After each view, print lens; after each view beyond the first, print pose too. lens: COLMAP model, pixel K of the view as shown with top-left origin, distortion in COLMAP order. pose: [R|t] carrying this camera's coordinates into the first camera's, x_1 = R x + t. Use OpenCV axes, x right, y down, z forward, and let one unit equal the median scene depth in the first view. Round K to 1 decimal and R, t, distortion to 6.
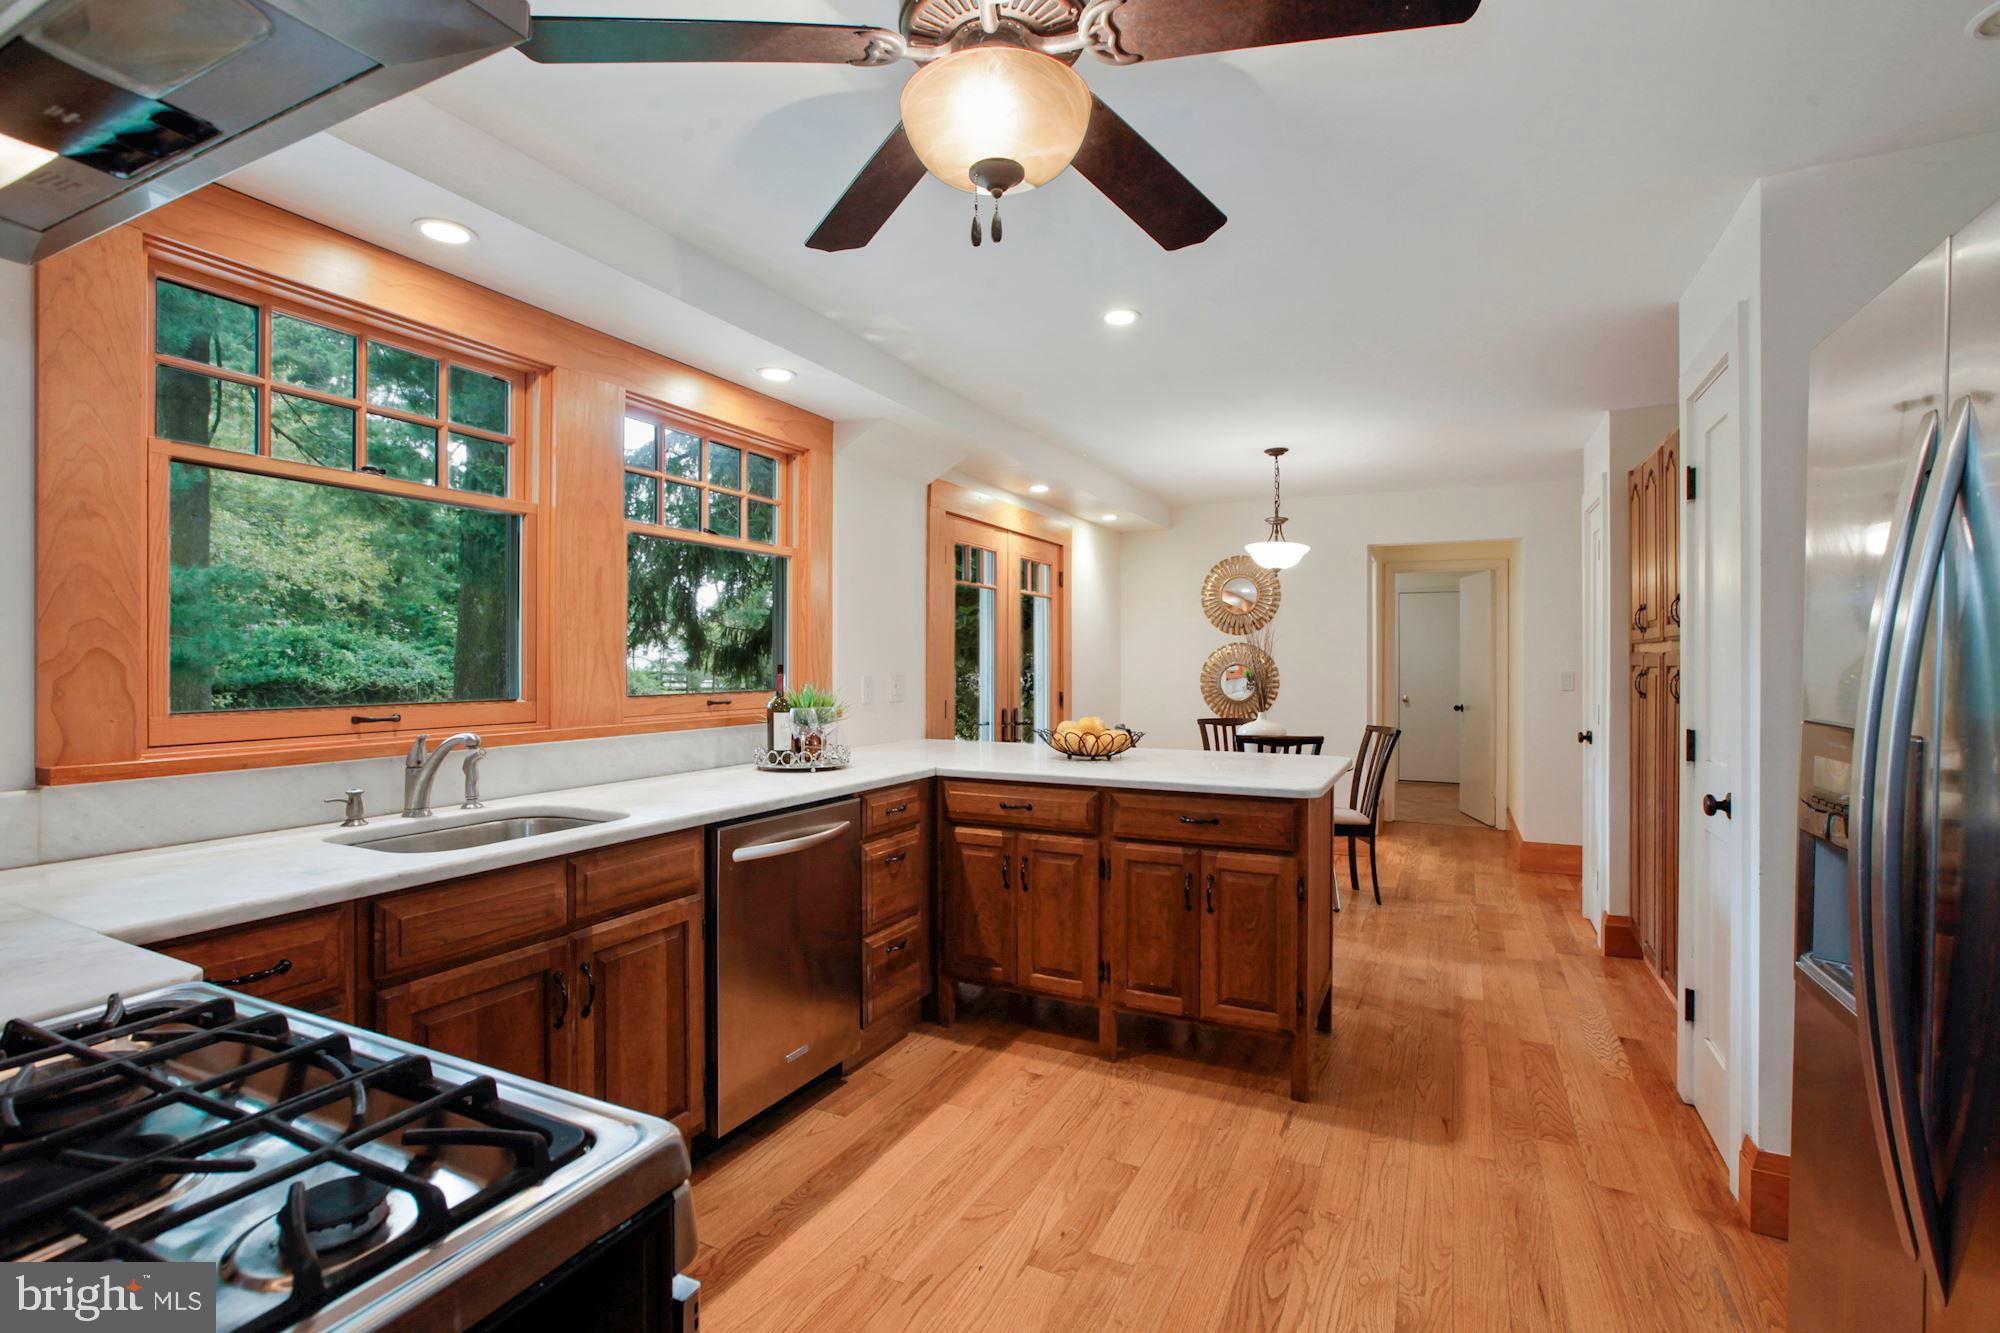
lens RADIAL K [[921.3, 0, 1014.5], [0, 921.3, 658.3], [0, 0, 1]] dist [-0.094293, 0.063795]
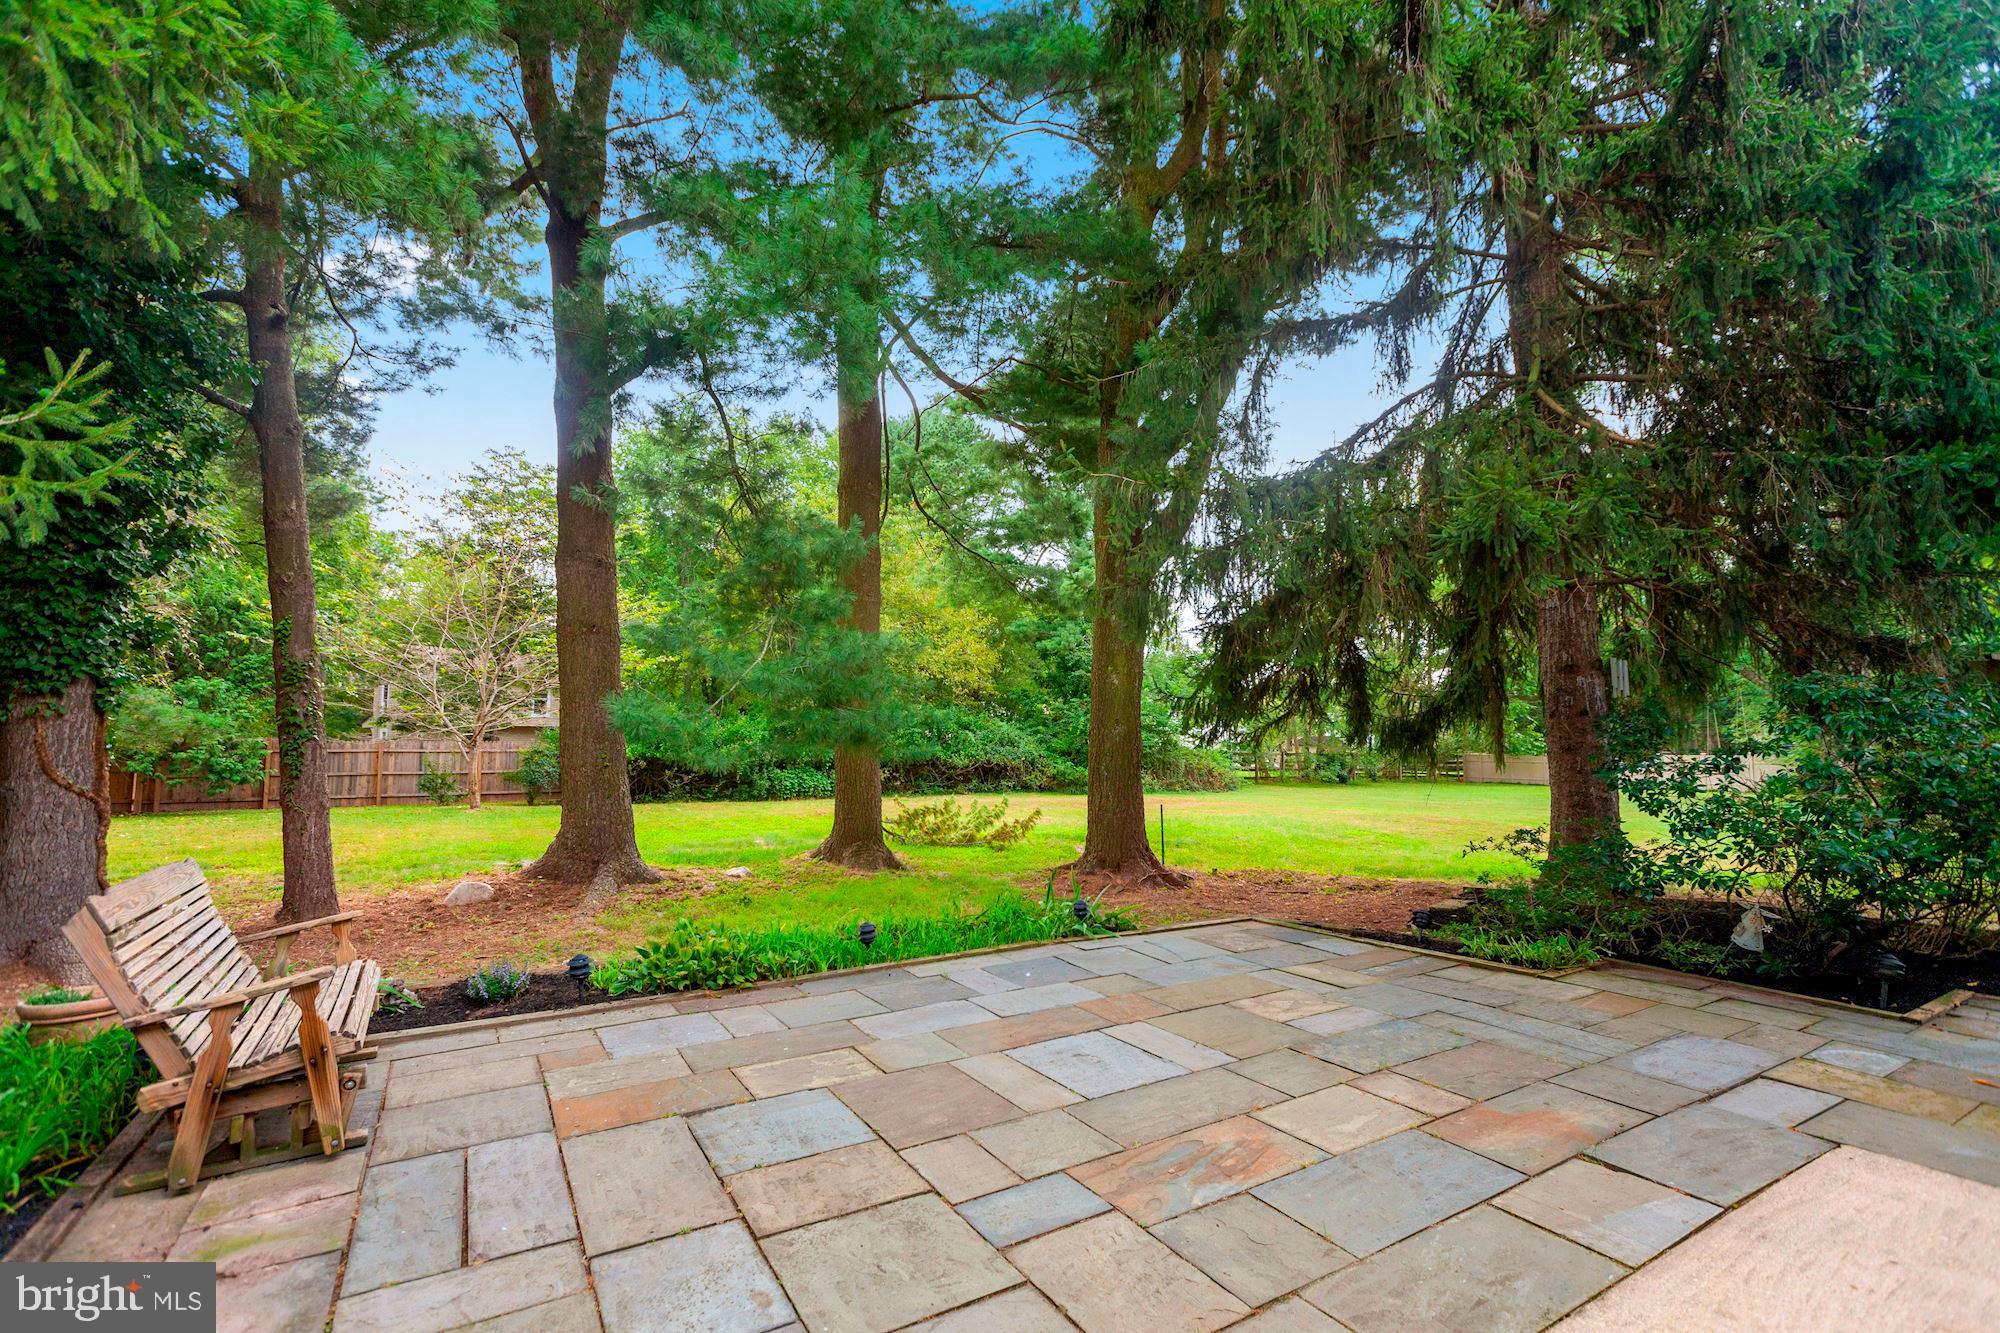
lens RADIAL K [[891.4, 0, 1000.0], [0, 891.4, 666.5], [0, 0, 1]] dist [0.000996, 0.000178]
pose [[0.827824, -0.050102, -0.558747, -0.917964], [0.005196, 0.996646, -0.081670, 0.020481], [0.560964, 0.064705, 0.825307, 0.974469]]
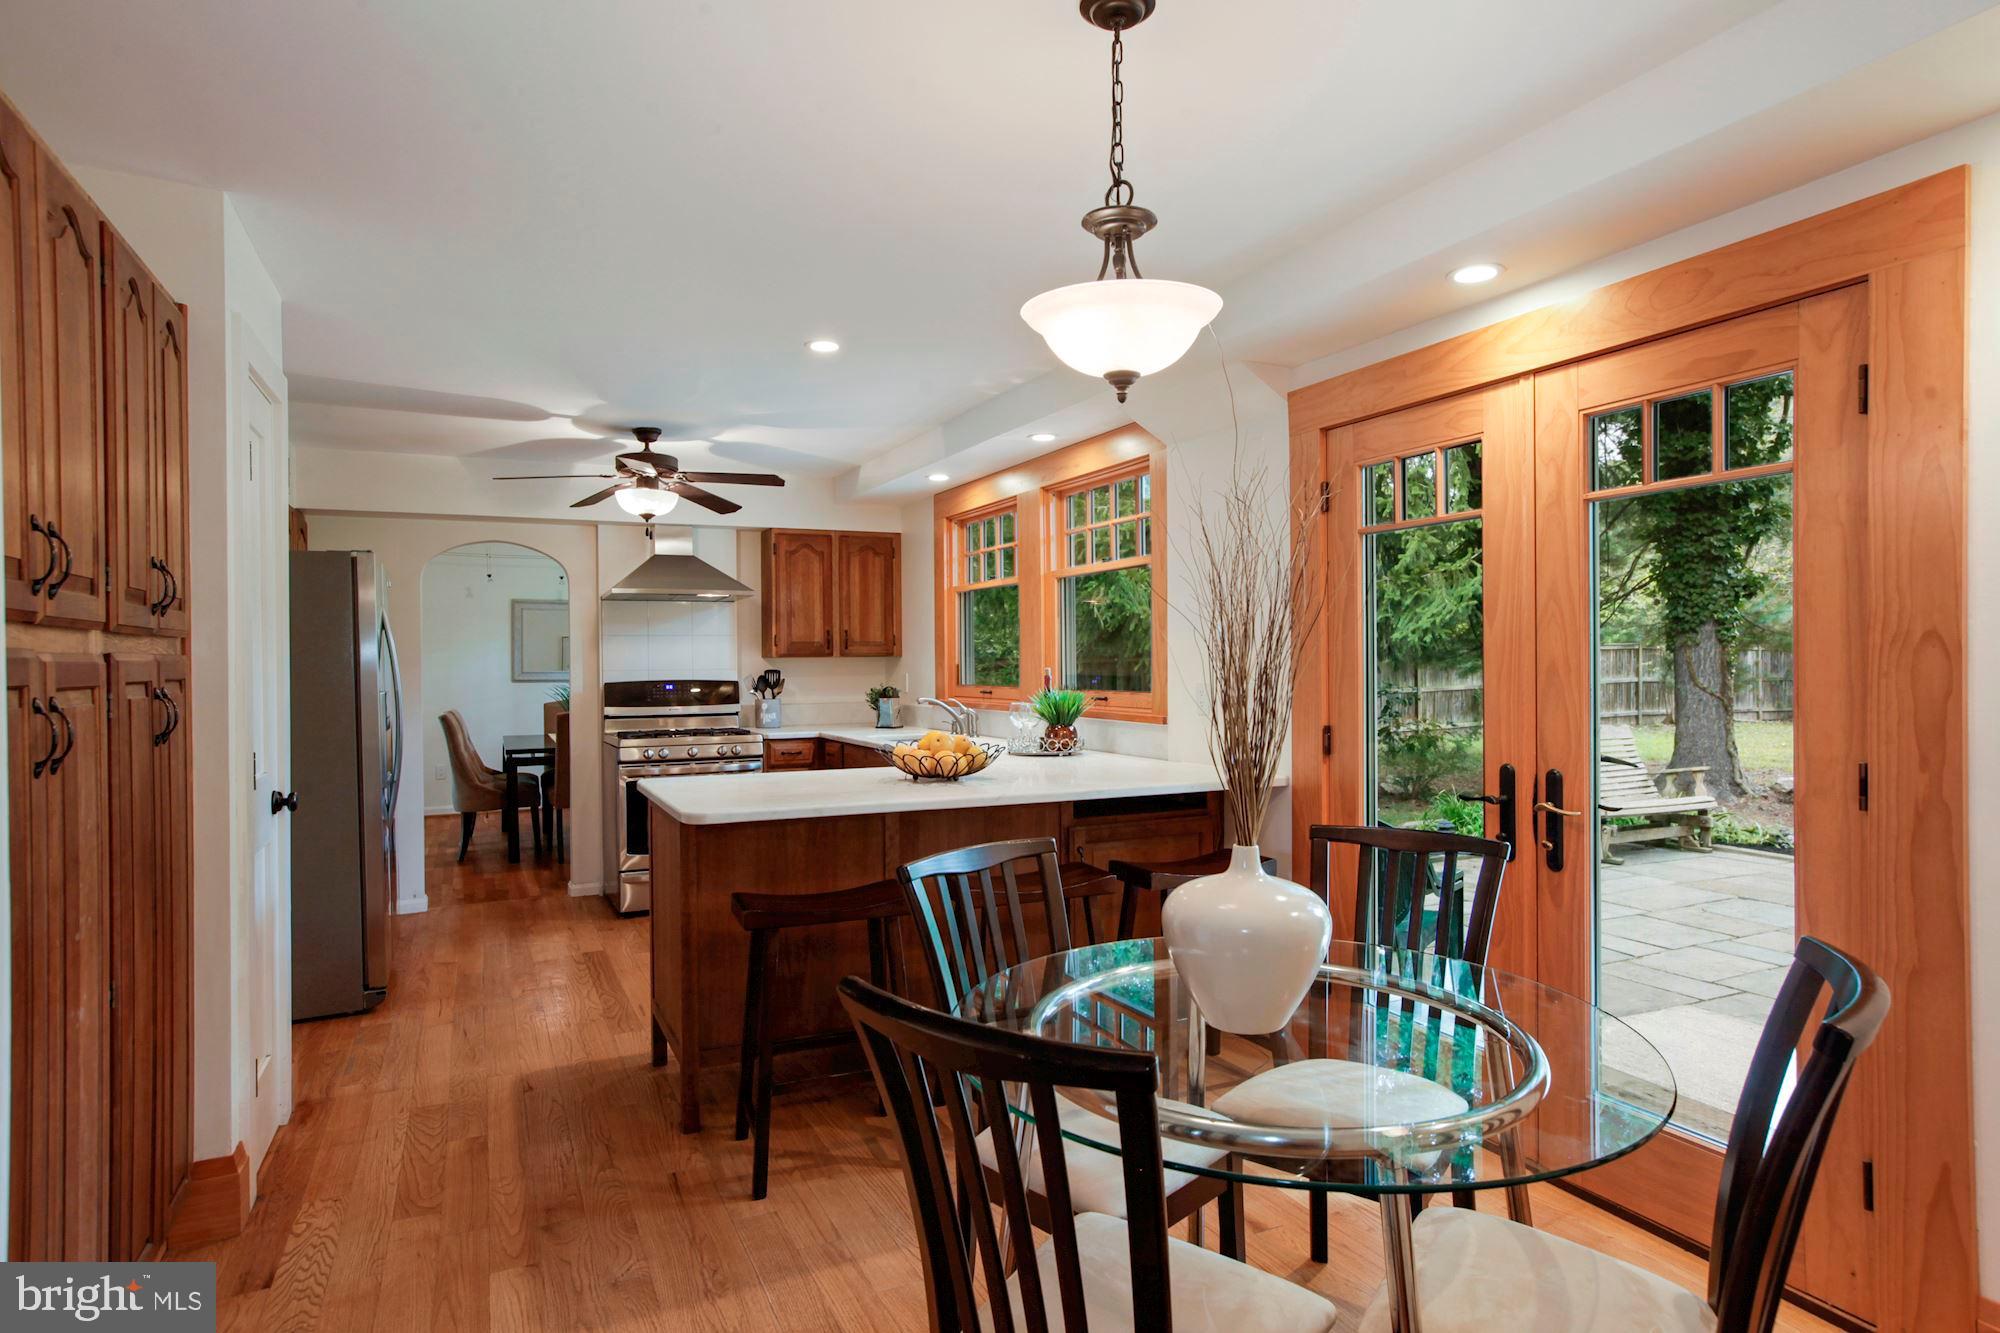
lens RADIAL K [[1103.1, 0, 1000.0], [0, 1103.1, 666.5], [0, 0, 1]] dist [-0.021131, 0.000508]
pose [[-0.624979, 0.007178, -0.780608, 1.057667], [0.010482, 0.999945, 0.000803, 0.002654], [0.780571, -0.007680, -0.625020, 2.079193]]
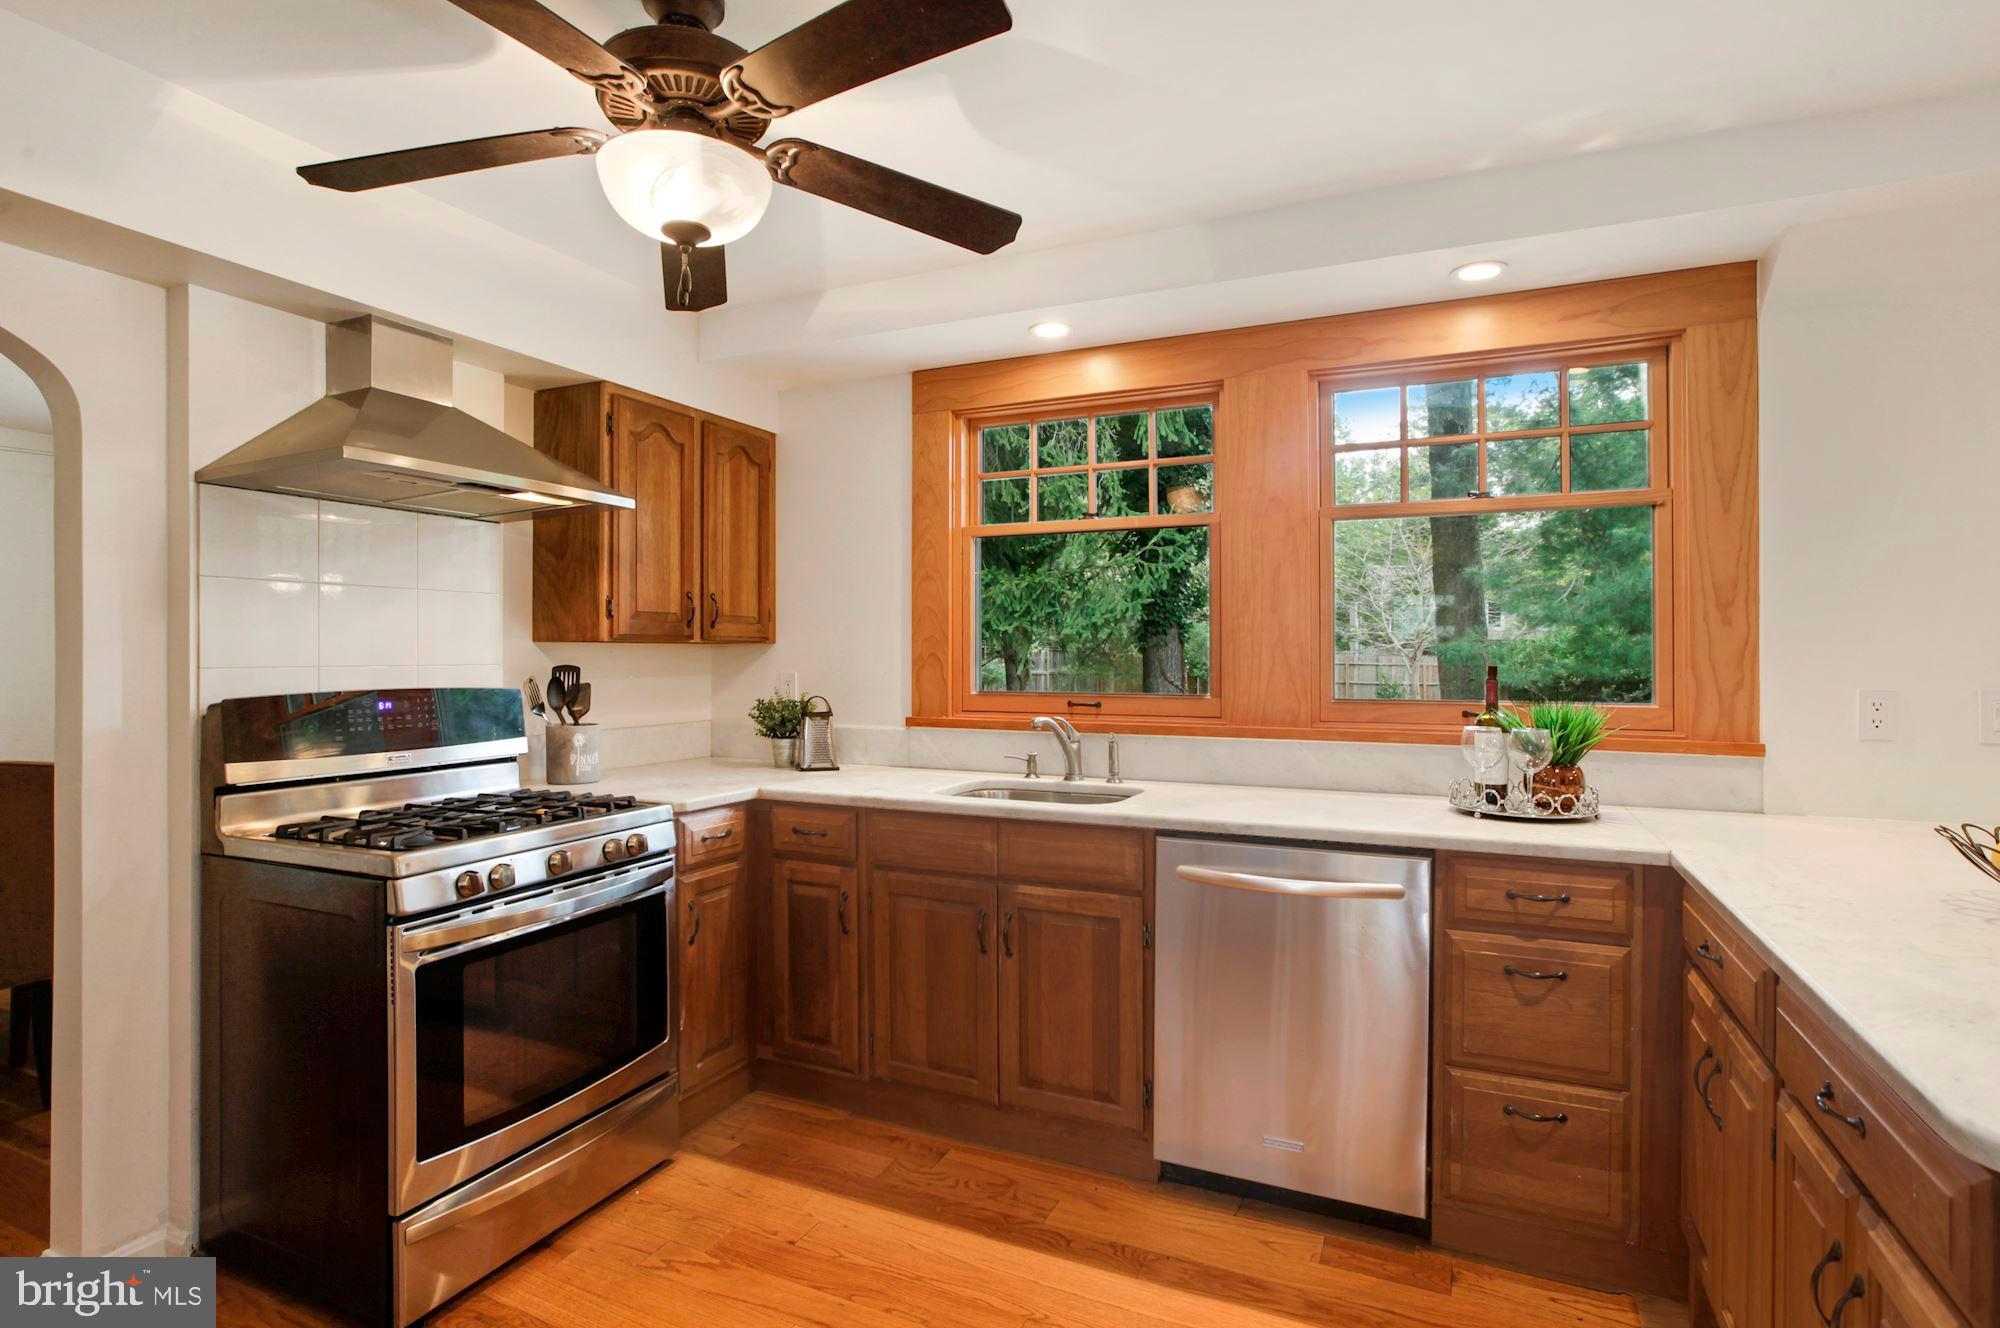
lens RADIAL K [[989.9, 0, 988.5], [0, 989.9, 654.5], [0, 0, 1]] dist [-0.037118, 0.000540]
pose [[0.000391, -0.001400, -0.999999, 0.573578], [0.003112, 0.999994, -0.001399, -0.002910], [0.999995, -0.003111, 0.000395, 0.656949]]
